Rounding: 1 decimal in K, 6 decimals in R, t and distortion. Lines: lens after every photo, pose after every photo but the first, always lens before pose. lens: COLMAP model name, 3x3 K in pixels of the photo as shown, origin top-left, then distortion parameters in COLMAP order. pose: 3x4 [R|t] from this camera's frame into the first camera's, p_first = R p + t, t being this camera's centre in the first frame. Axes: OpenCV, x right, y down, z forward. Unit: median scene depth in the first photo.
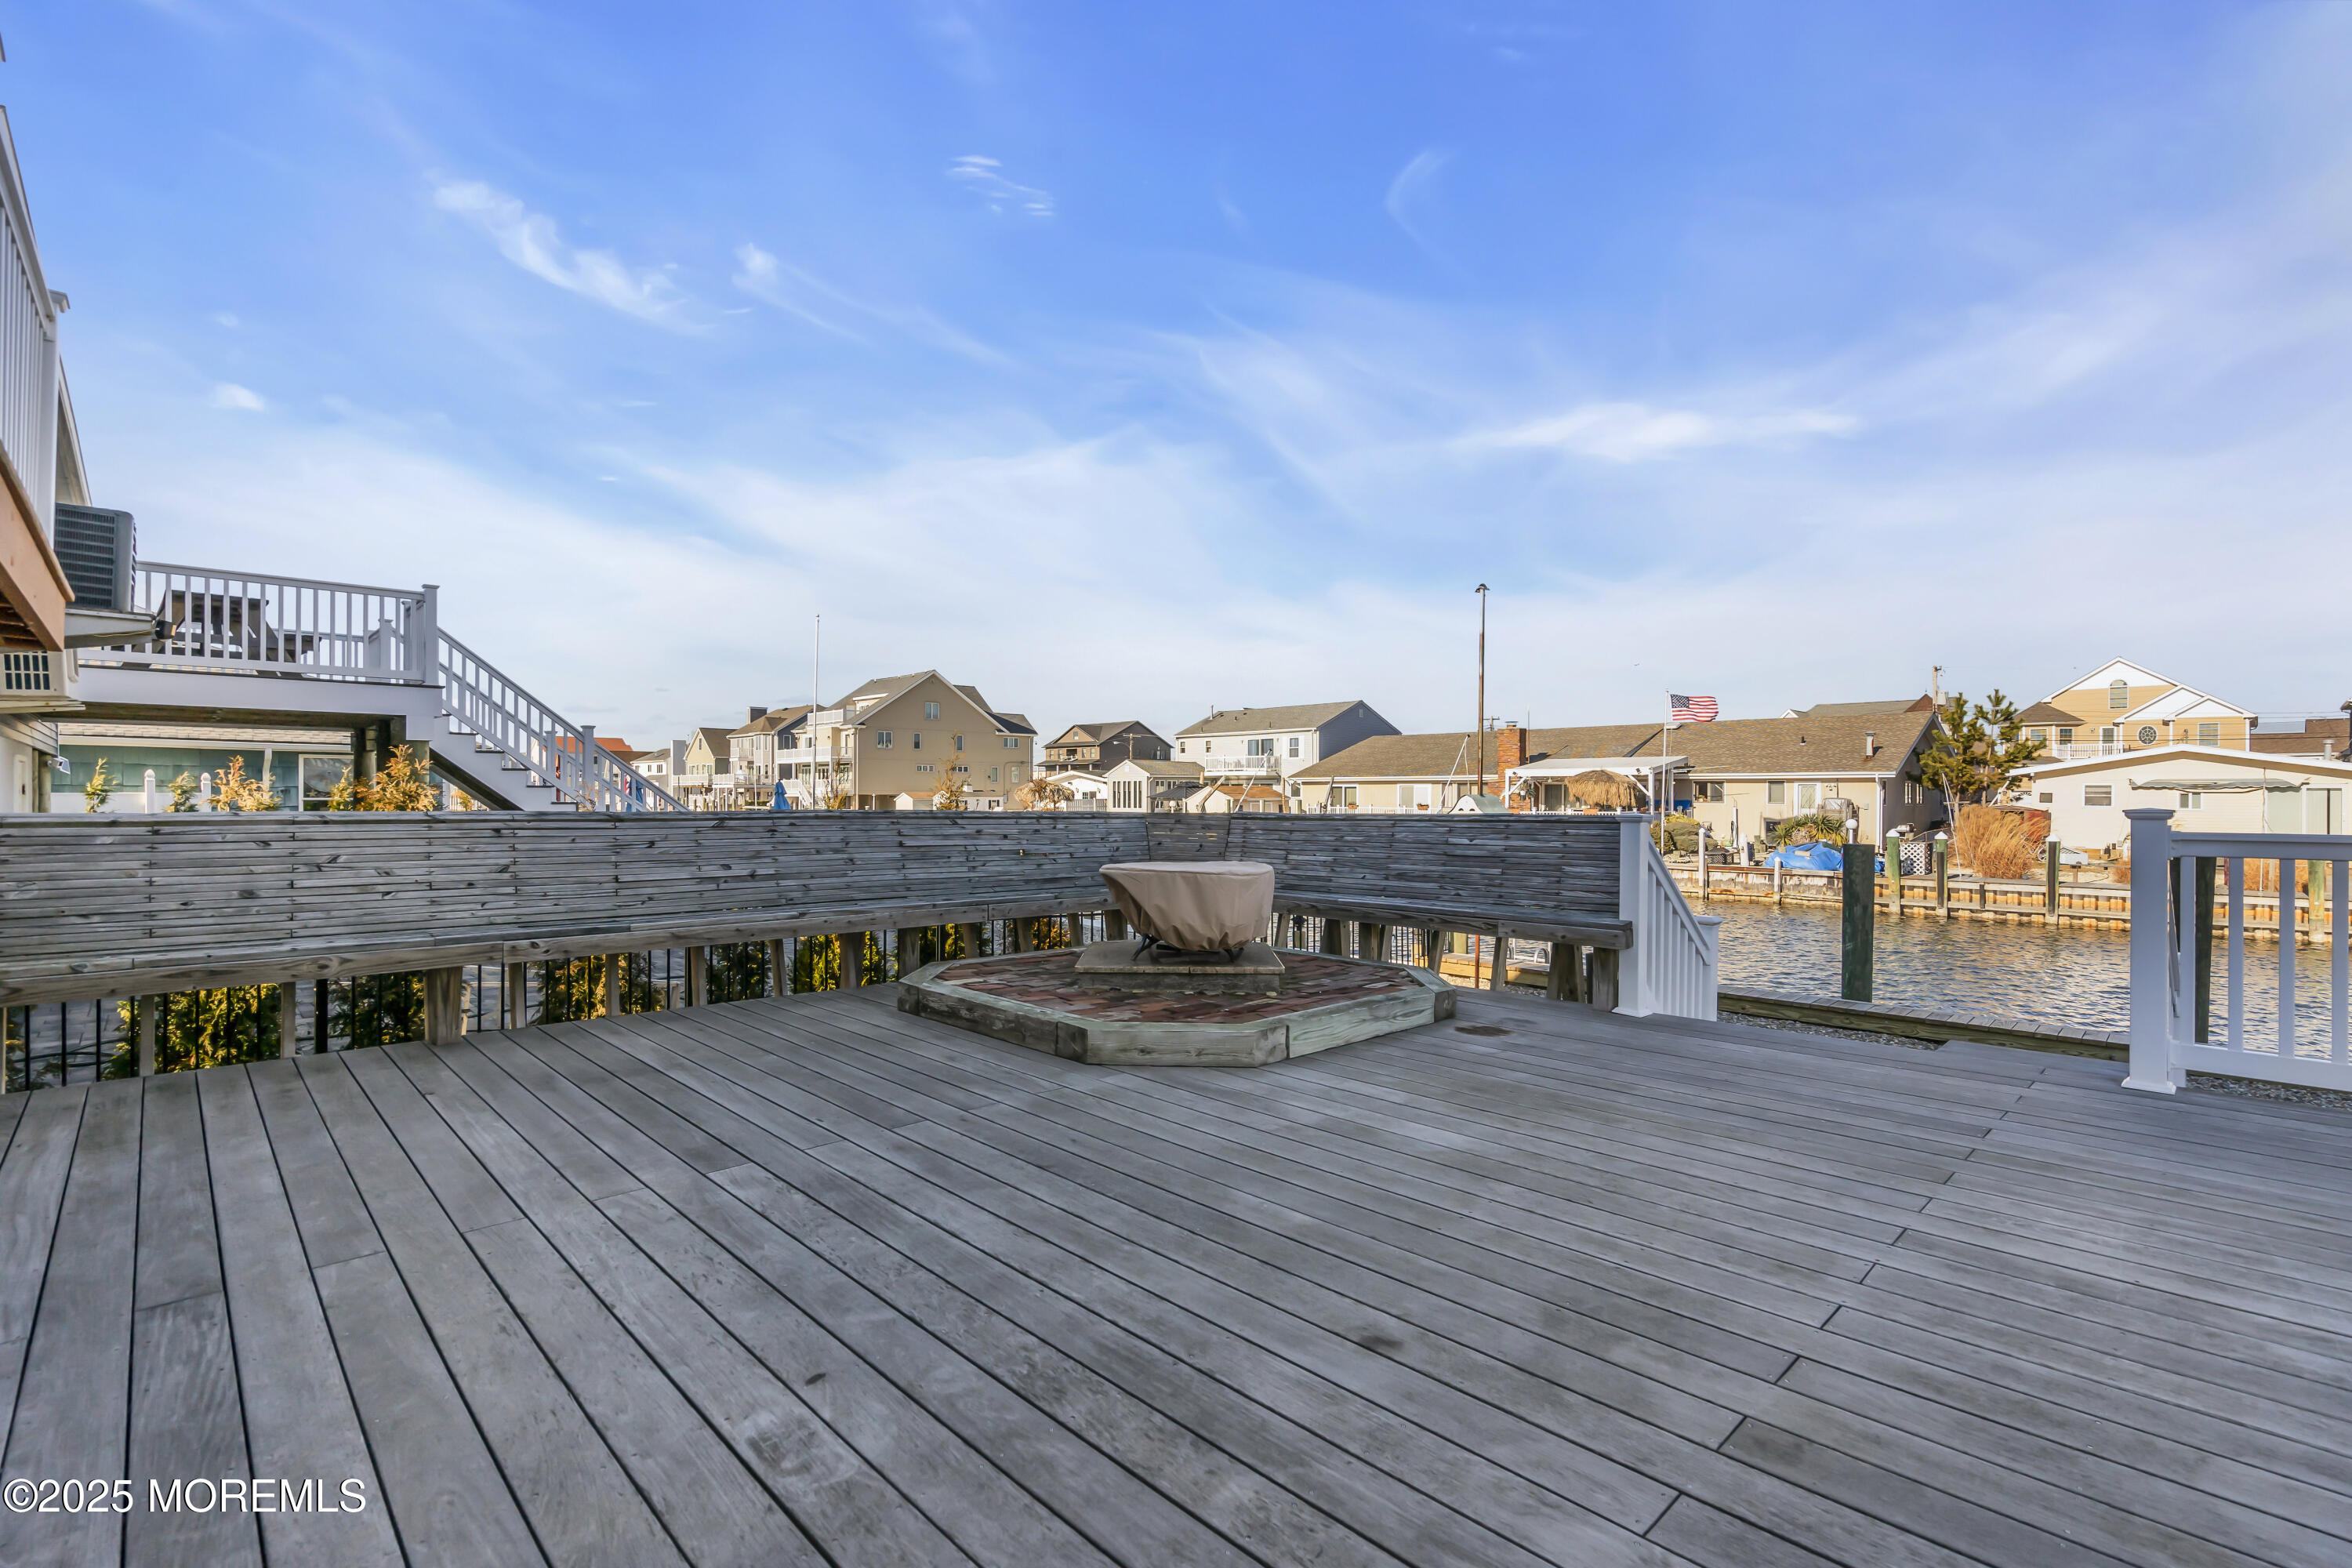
lens RADIAL K [[1057.5, 0, 1183.4], [0, 1057.5, 794.6], [0, 0, 1]] dist [0.001406, 0.000093]
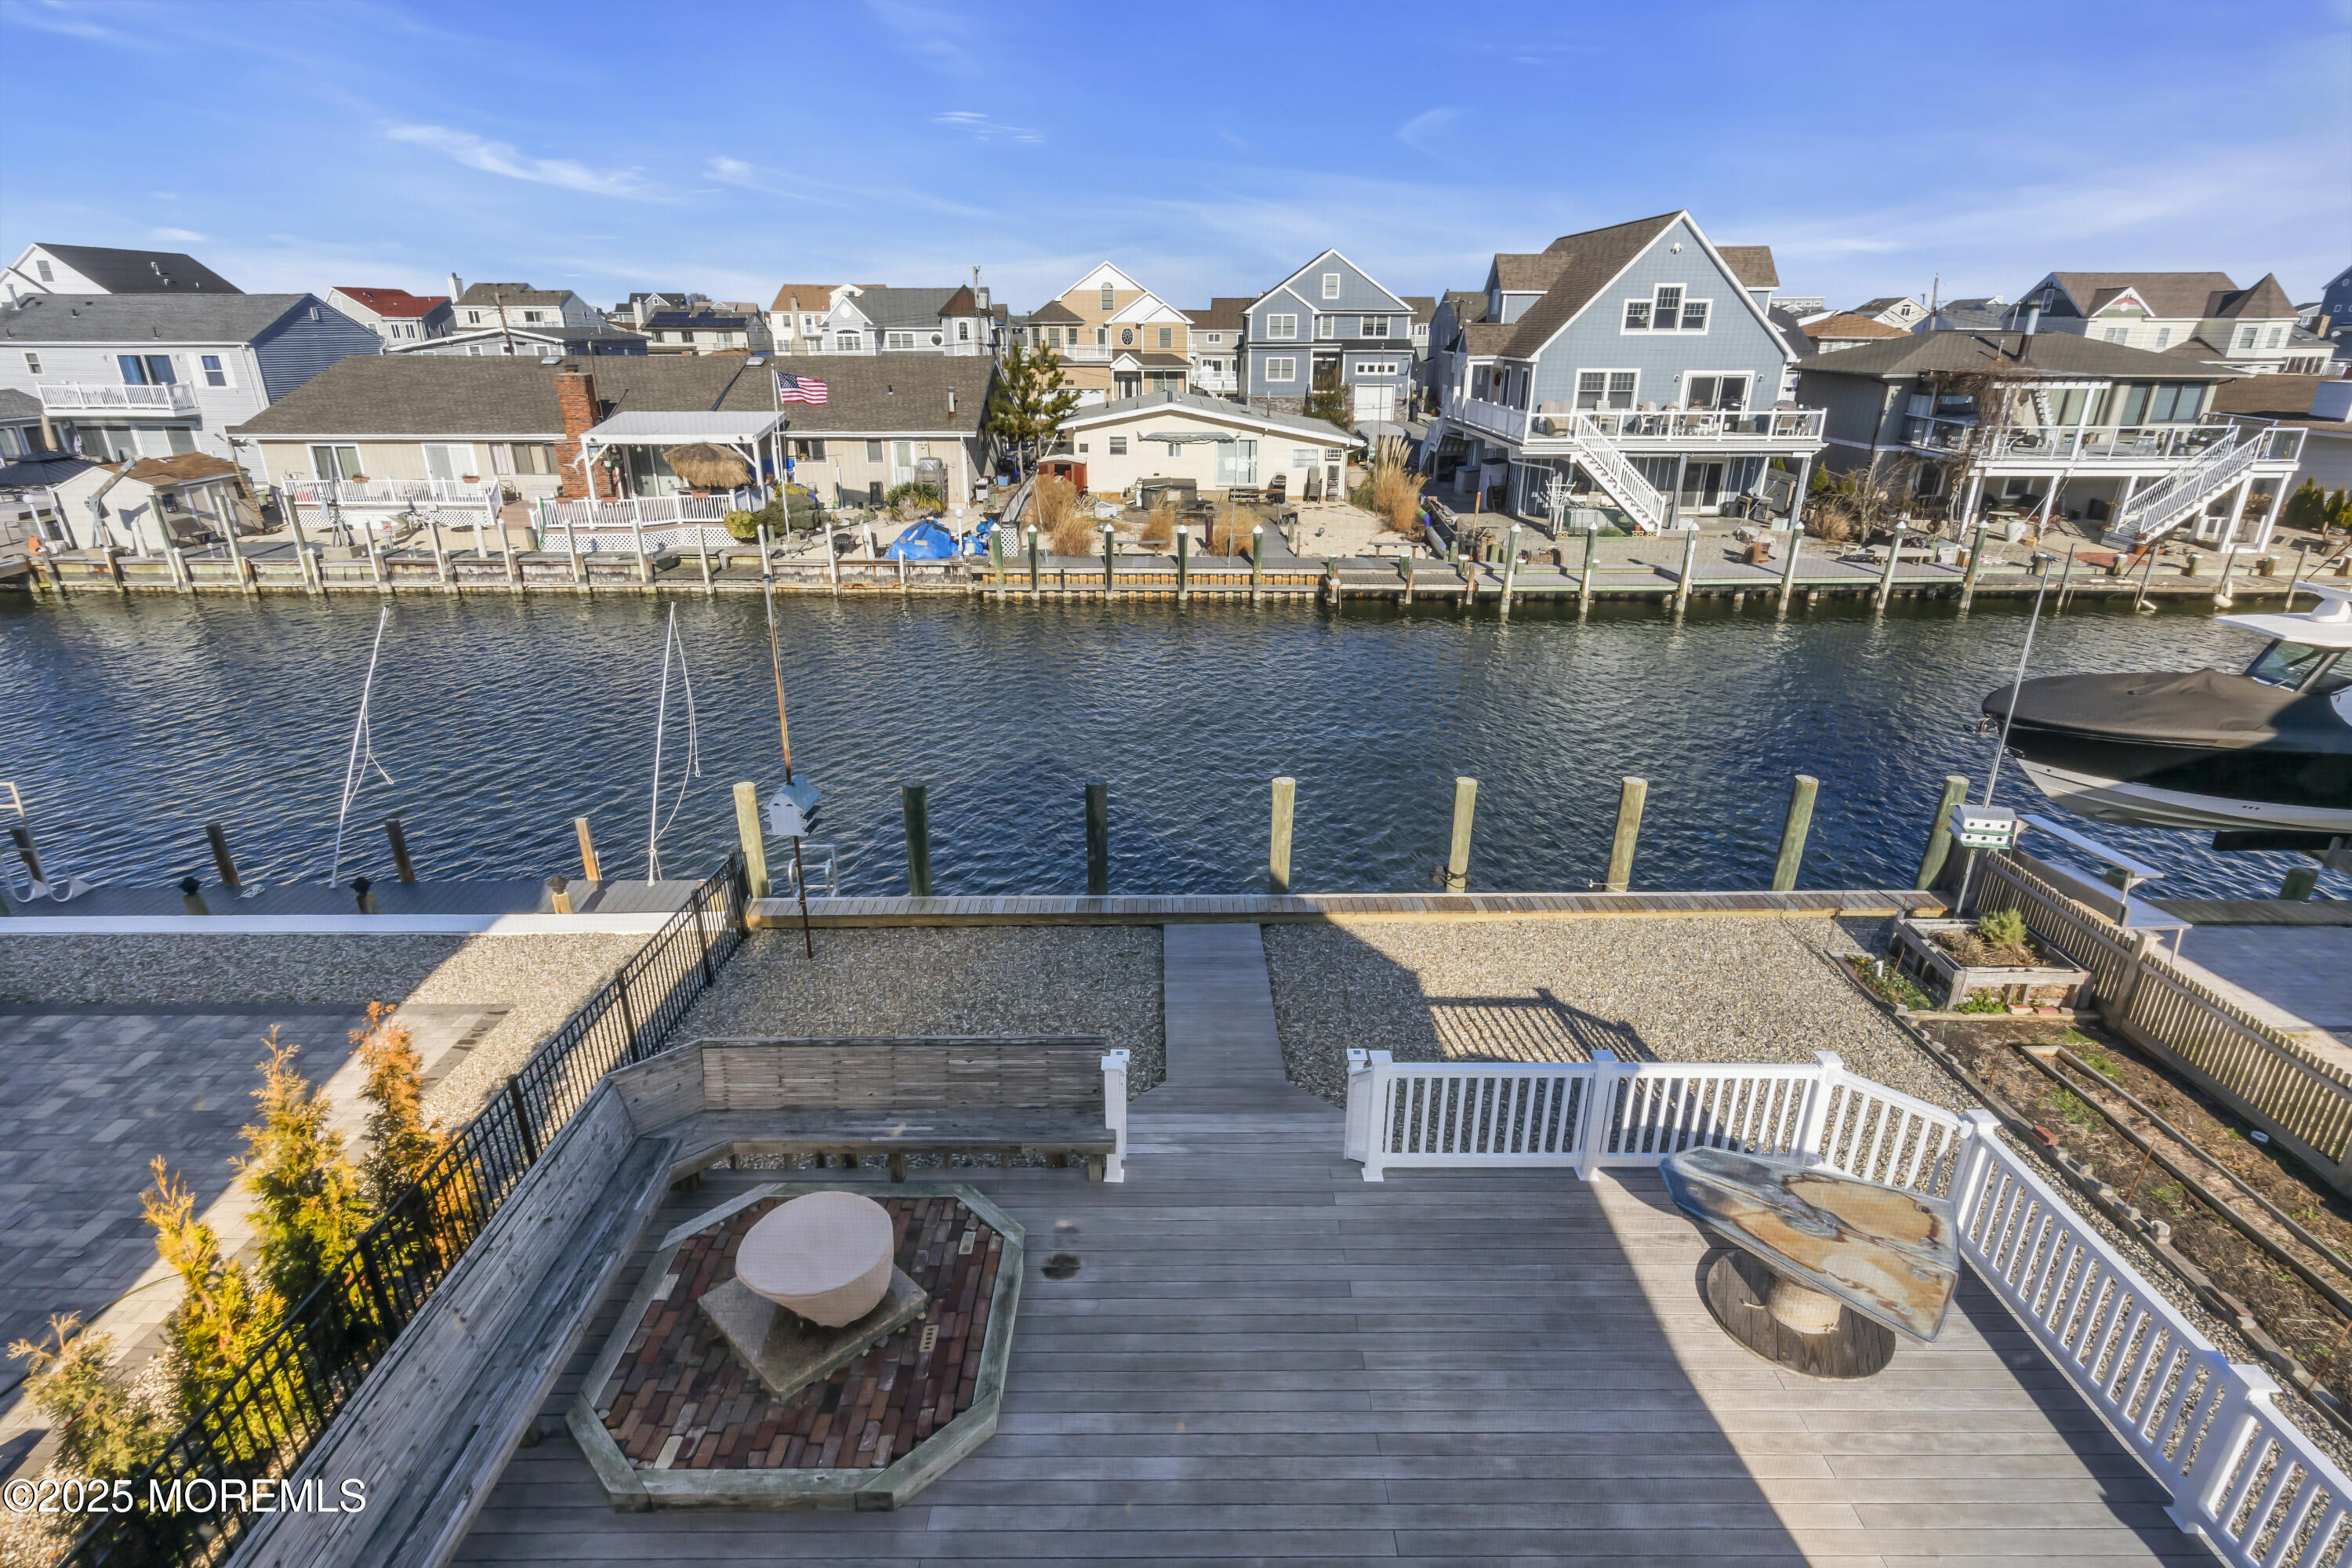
lens RADIAL K [[1172.9, 0, 1177.0], [0, 1172.9, 795.8], [0, 0, 1]] dist [0.002121, 0.000330]
pose [[0.697653, -0.270903, 0.663244, -0.049438], [0.002336, 0.926609, 0.376018, -0.097058], [-0.716432, -0.260781, 0.647084, 0.001061]]
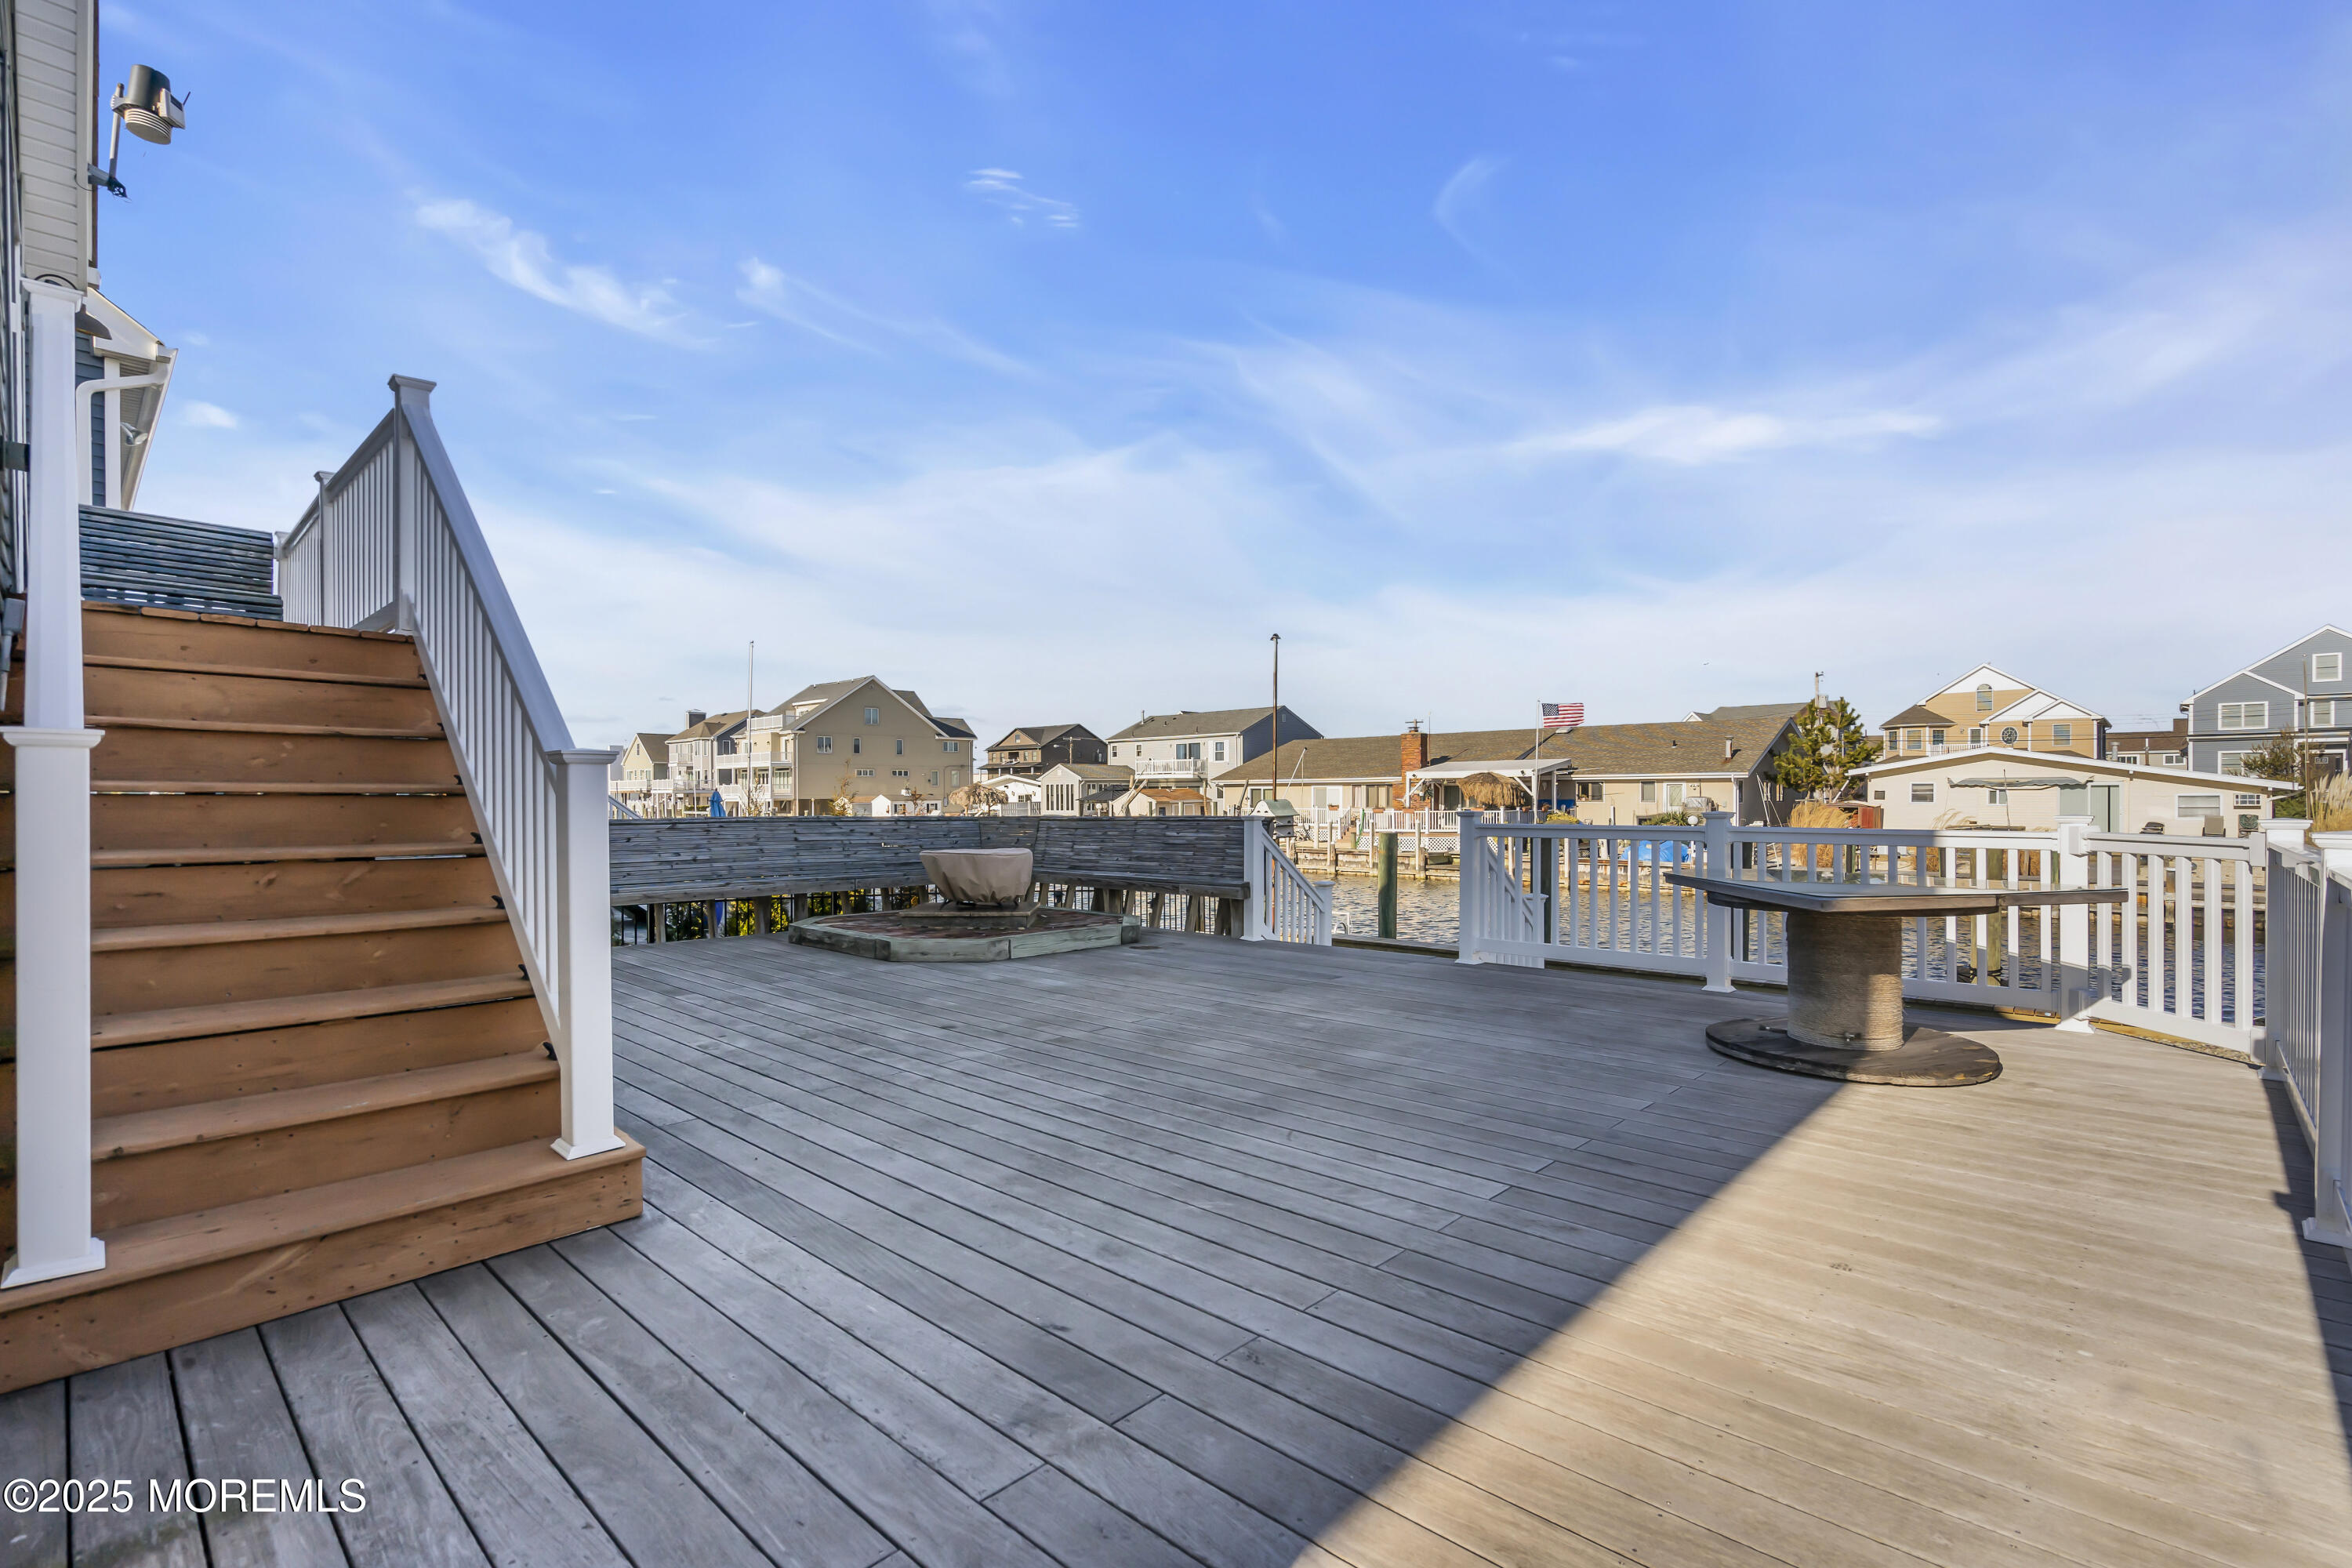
lens RADIAL K [[1067.3, 0, 1177.4], [0, 1067.3, 798.3], [0, 0, 1]] dist [-0.002499, 0.000372]
pose [[0.999158, -0.007312, 0.040363, 0.026494], [0.007221, 0.999971, 0.002399, -0.001335], [-0.040379, -0.002105, 0.999182, -0.066024]]
